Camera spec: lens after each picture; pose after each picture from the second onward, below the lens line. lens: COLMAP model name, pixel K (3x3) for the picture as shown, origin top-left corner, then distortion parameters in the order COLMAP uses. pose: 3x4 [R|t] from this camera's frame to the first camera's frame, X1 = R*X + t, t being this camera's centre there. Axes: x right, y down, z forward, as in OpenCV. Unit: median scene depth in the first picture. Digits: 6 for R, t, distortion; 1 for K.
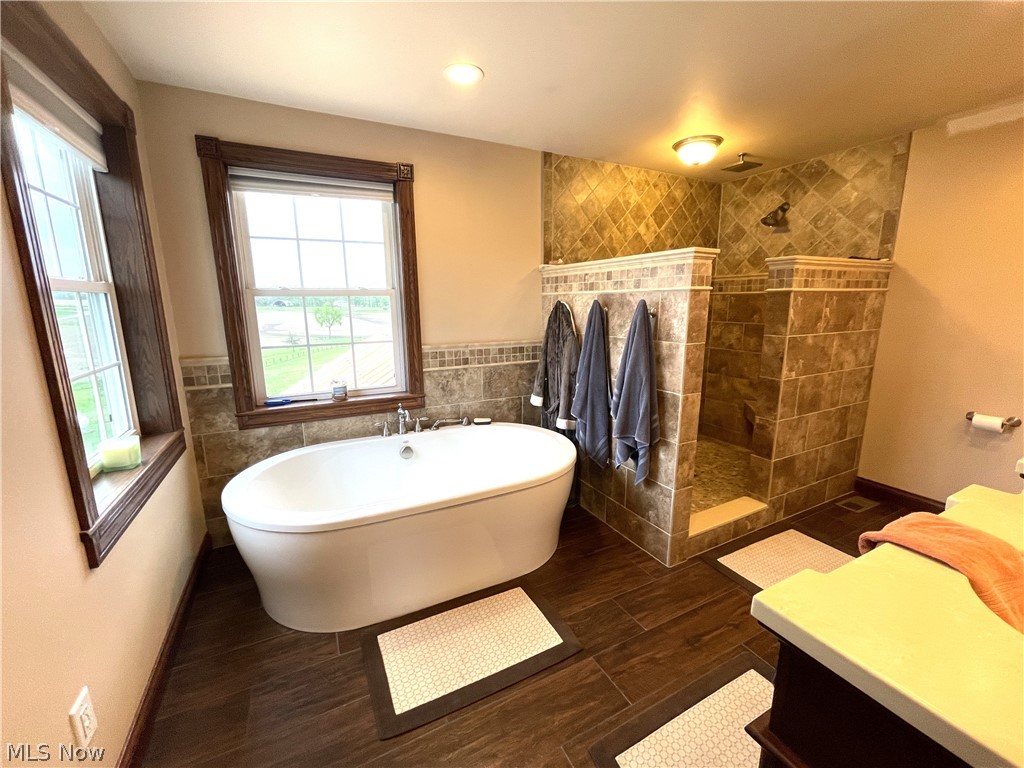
lens RADIAL K [[417.1, 0, 508.3], [0, 417.1, 381.9], [0, 0, 1]] dist [-0.002596, 0.000424]
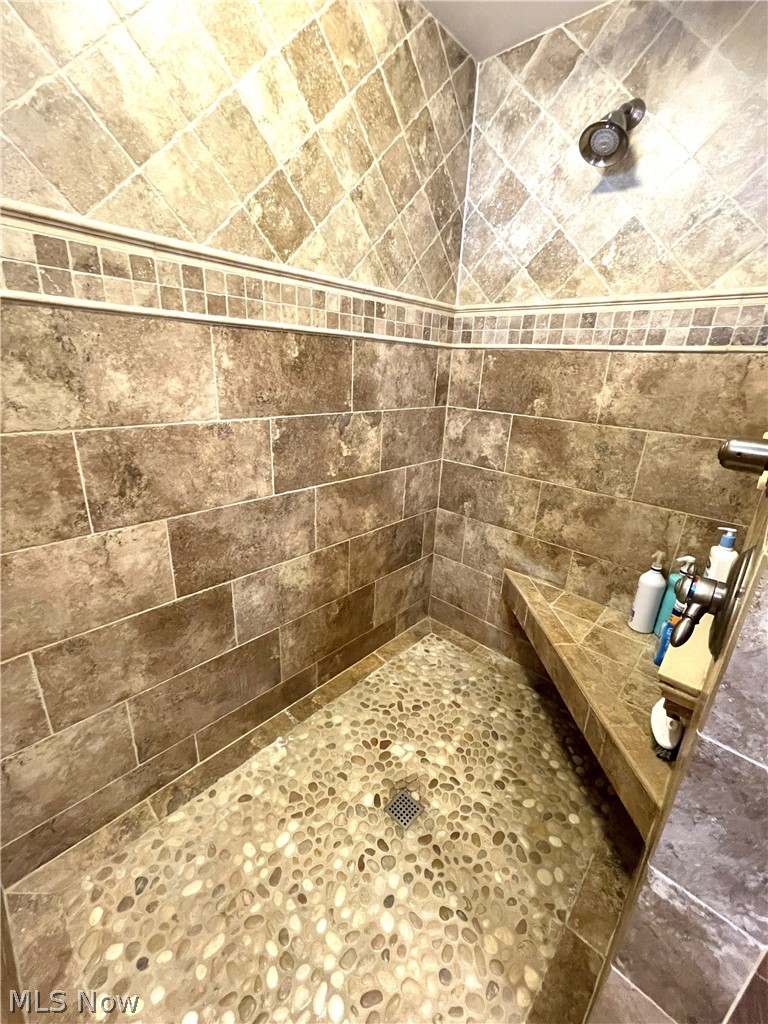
lens RADIAL K [[417.1, 0, 384.0], [0, 417.1, 512.0], [0, 0, 1]] dist [-0.002596, 0.000424]
pose [[0.940429, -0.063652, 0.333978, 0.272819], [0.012024, 0.987931, 0.154430, -0.109599], [-0.339777, -0.141215, 0.929844, 0.610970]]
